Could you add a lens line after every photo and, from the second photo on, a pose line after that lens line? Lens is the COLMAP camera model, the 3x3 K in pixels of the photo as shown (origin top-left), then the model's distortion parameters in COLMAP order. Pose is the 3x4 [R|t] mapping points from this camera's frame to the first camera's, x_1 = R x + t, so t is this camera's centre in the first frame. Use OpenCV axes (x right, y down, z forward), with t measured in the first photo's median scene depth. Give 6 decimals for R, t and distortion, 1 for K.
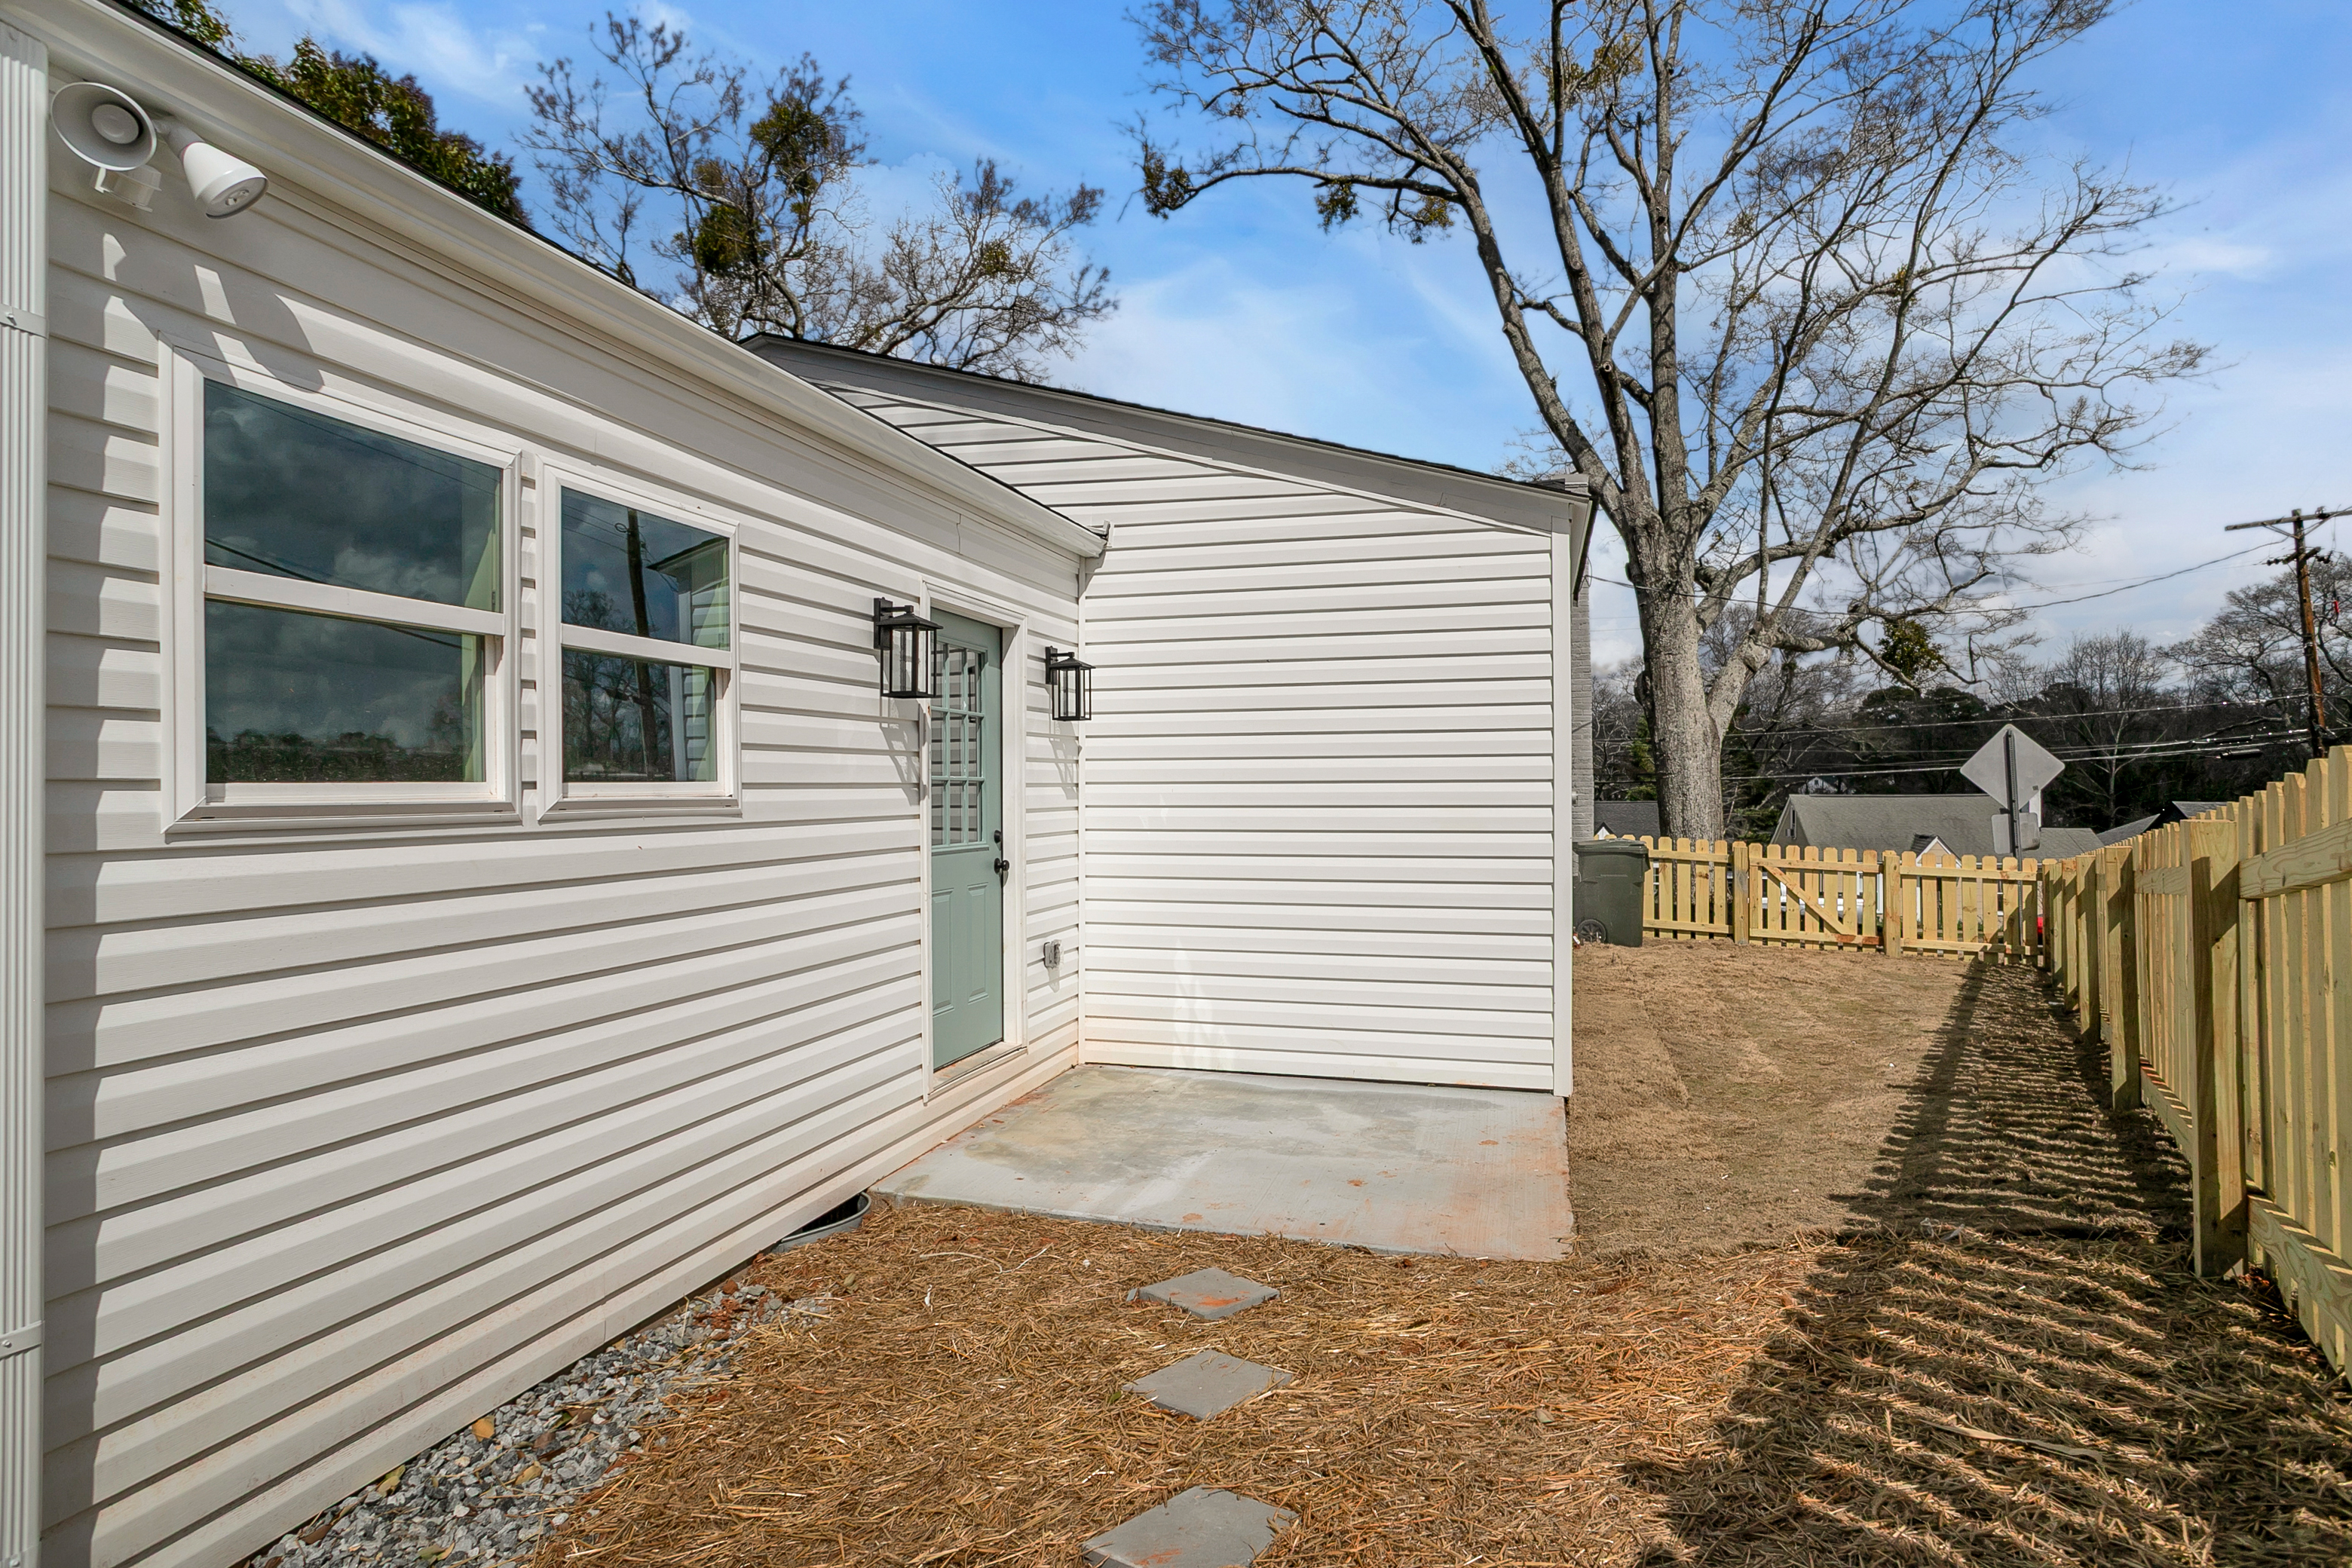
lens RADIAL K [[1293.0, 0, 1178.7], [0, 1293.0, 780.9], [0, 0, 1]] dist [-0.030743, 0.003305]
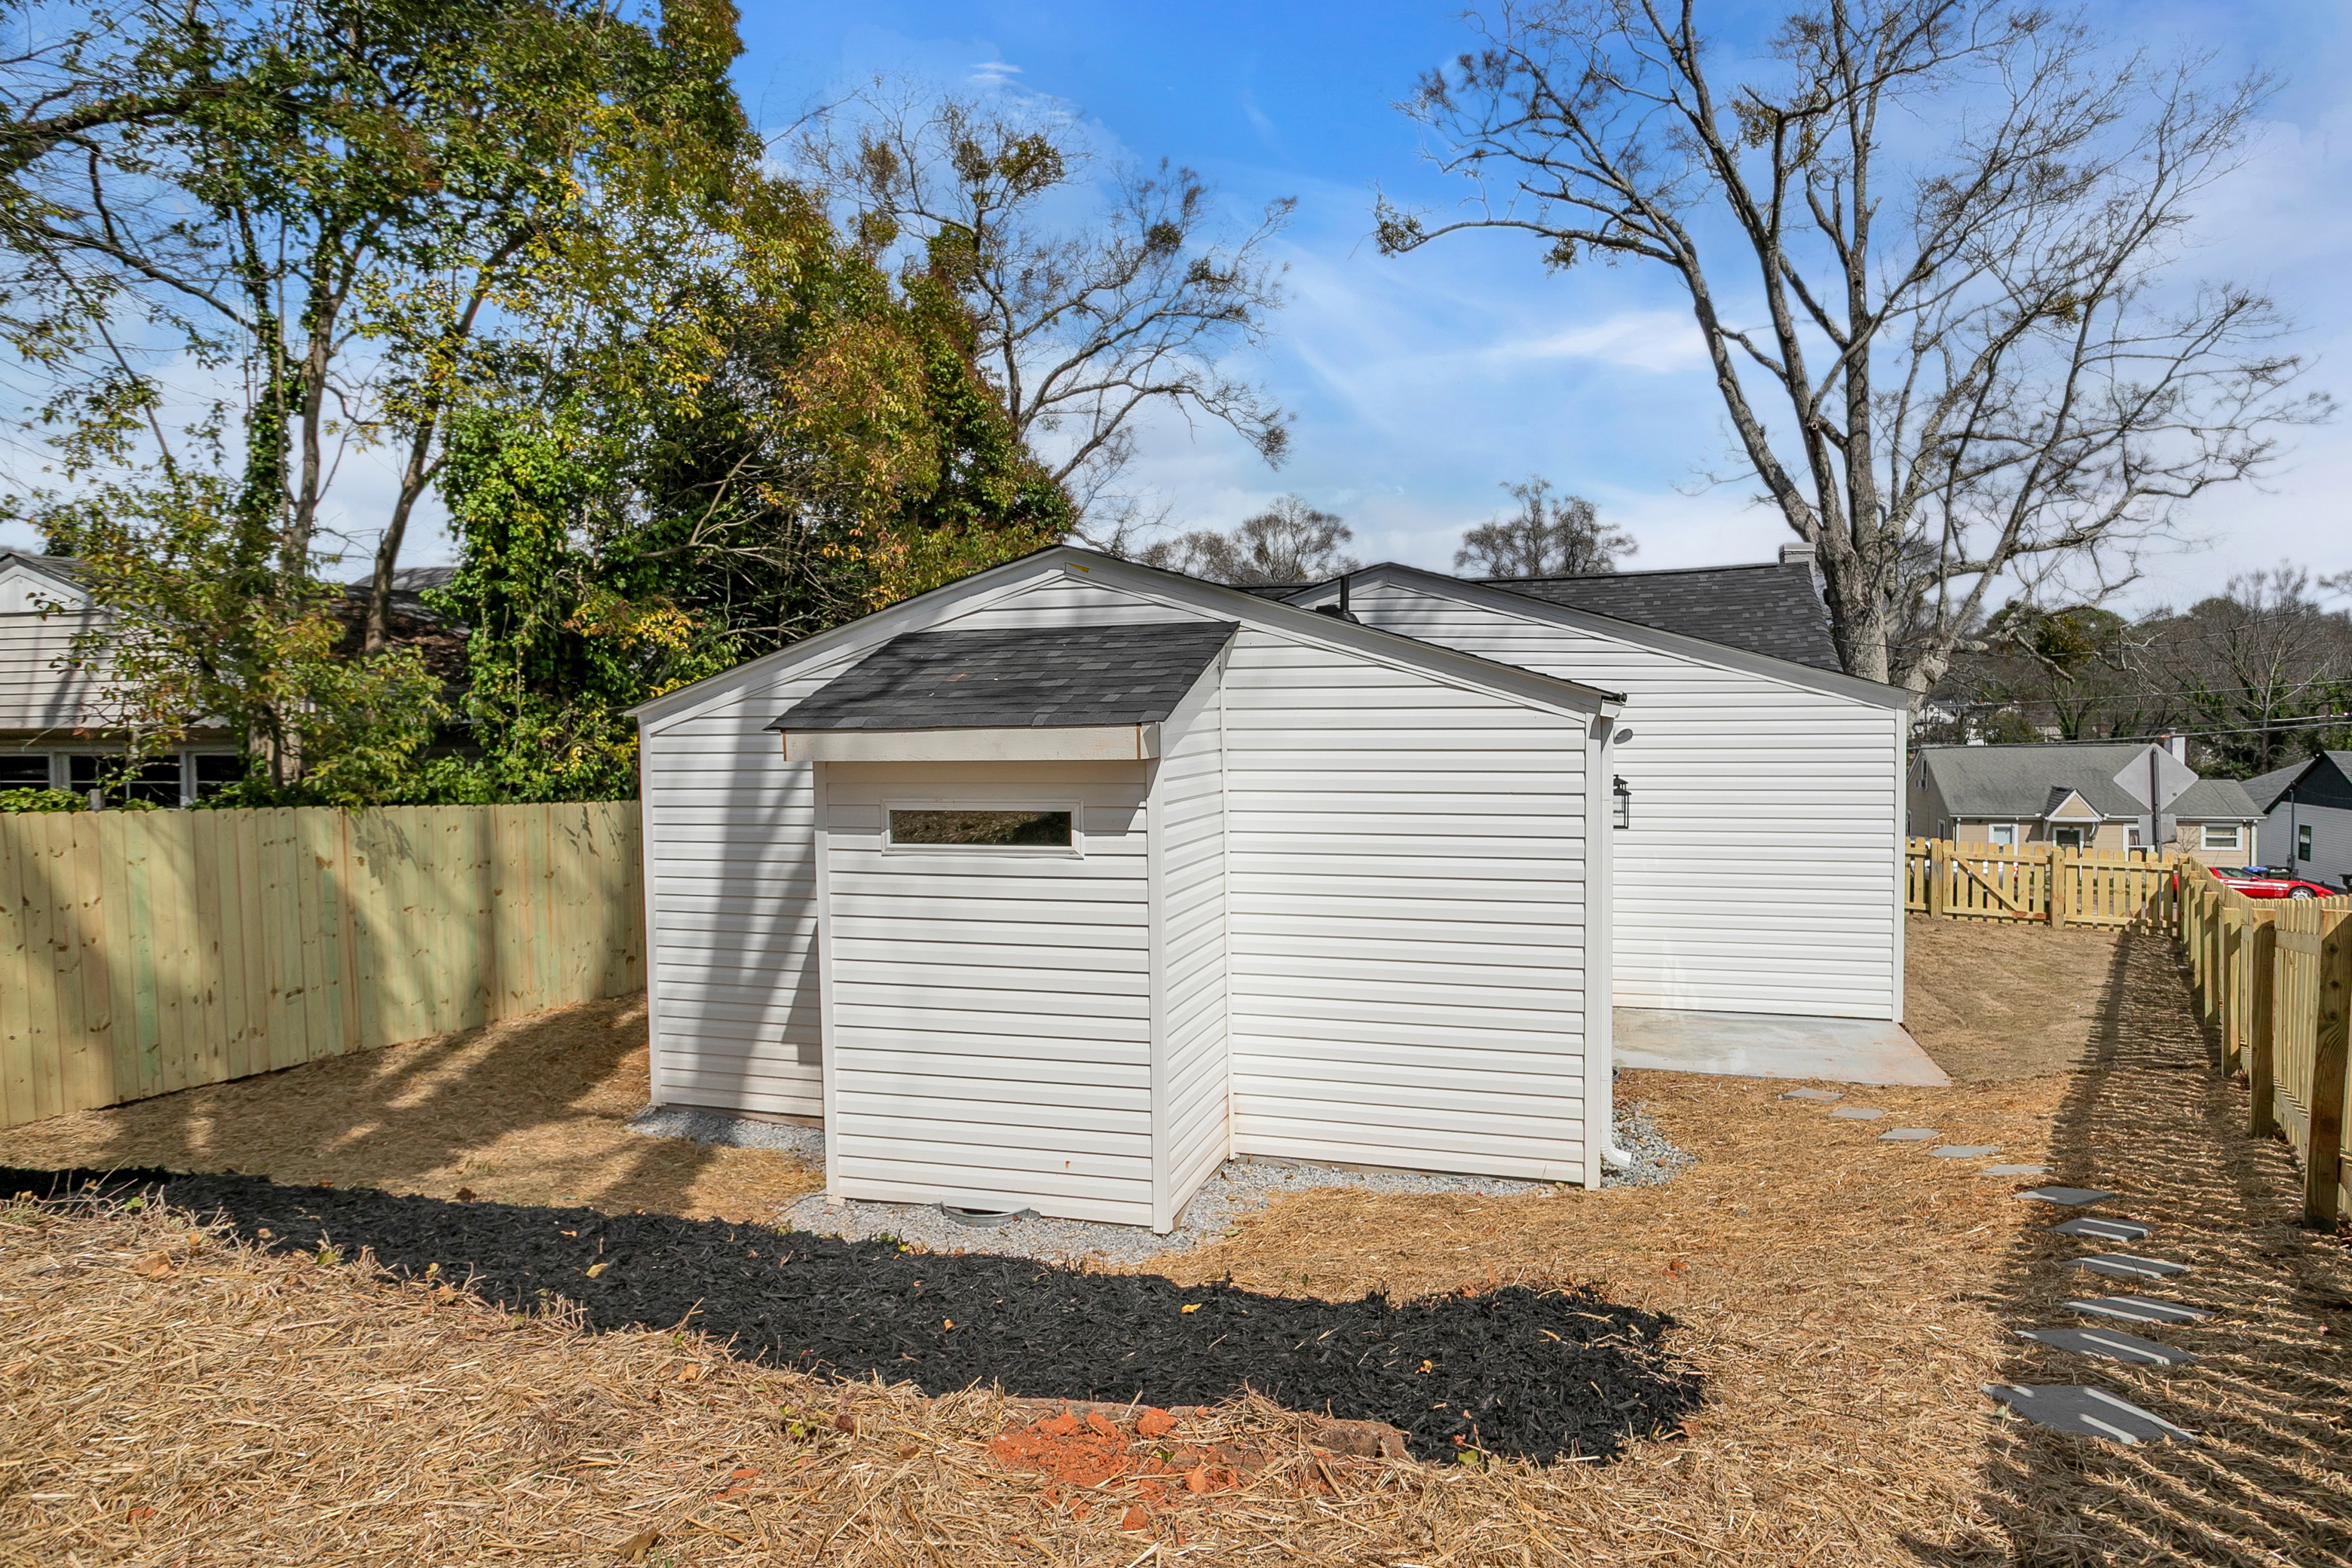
lens RADIAL K [[1465.4, 0, 1168.1], [0, 1465.4, 781.1], [0, 0, 1]] dist [-0.020744, 0.012629]
pose [[0.999835, -0.006465, -0.017001, -0.224605], [0.007342, 0.998621, 0.051987, -0.067450], [0.016641, -0.052104, 0.998503, -0.340245]]
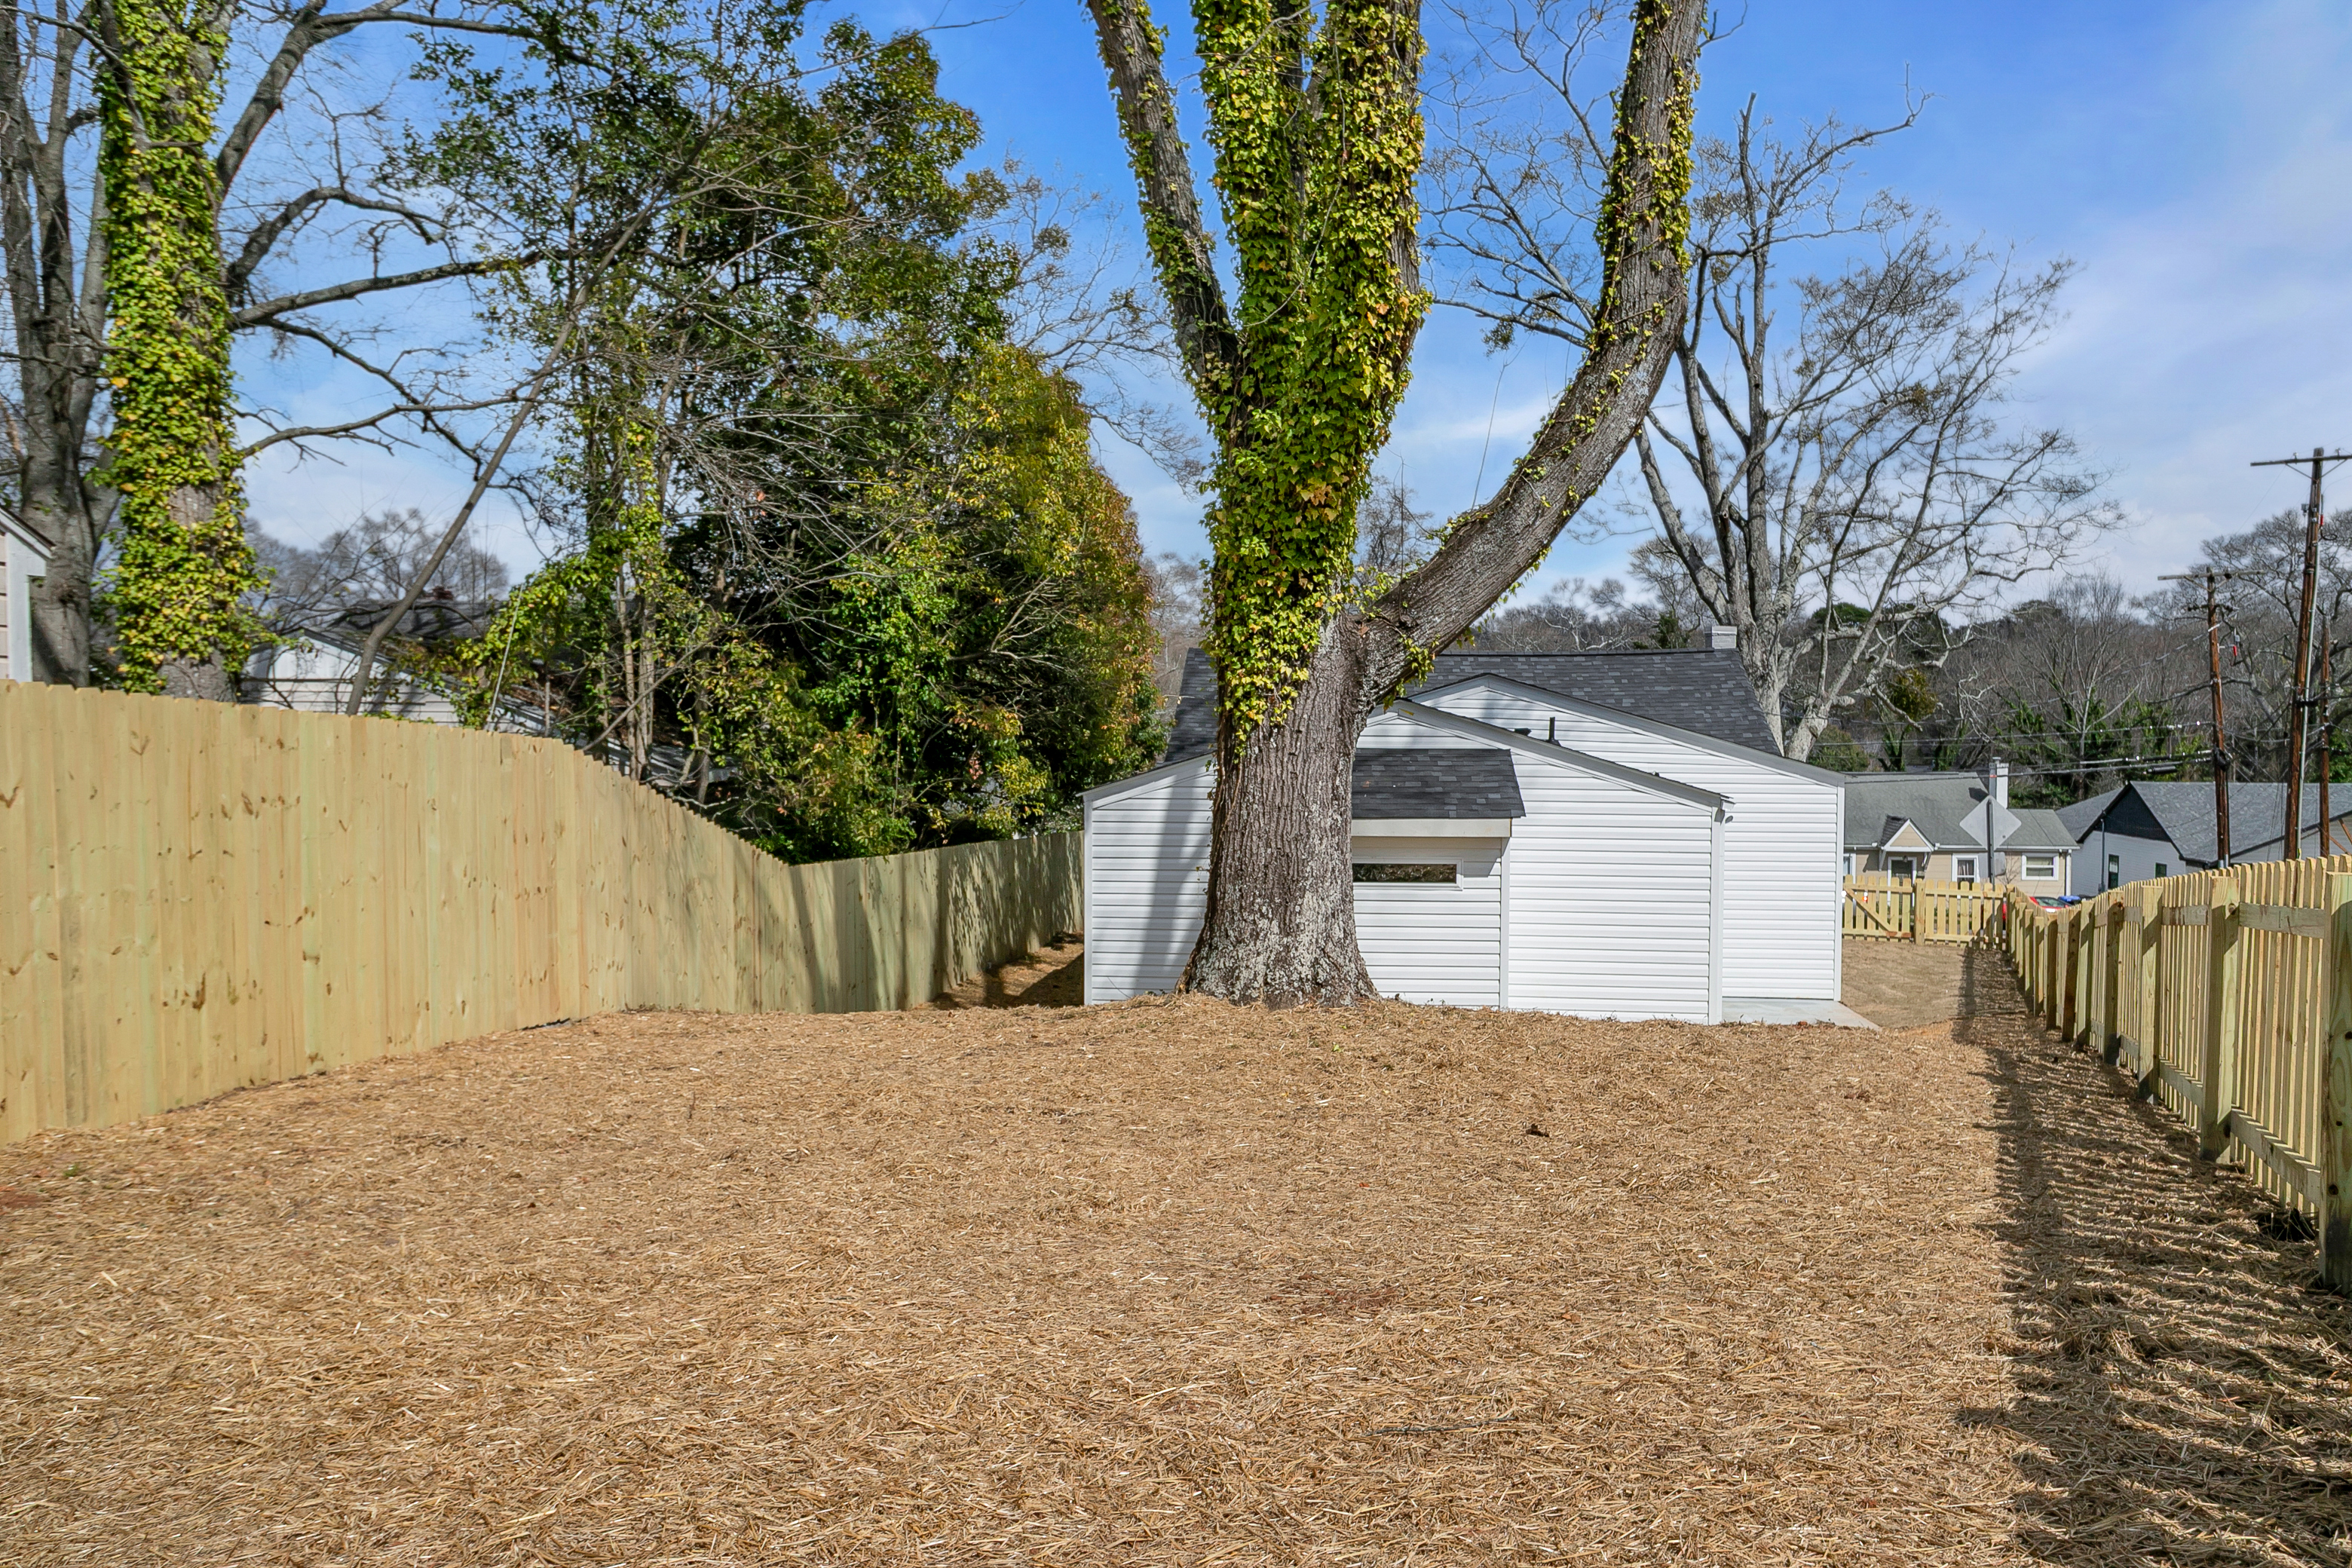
lens RADIAL K [[1925.9, 0, 1180.3], [0, 1925.9, 783.2], [0, 0, 1]] dist [-0.007919, -0.019265]
pose [[0.982446, 0.000854, 0.186545, -0.578577], [-0.010003, 0.998792, 0.048110, -0.123883], [-0.186279, -0.049131, 0.981268, -0.853162]]
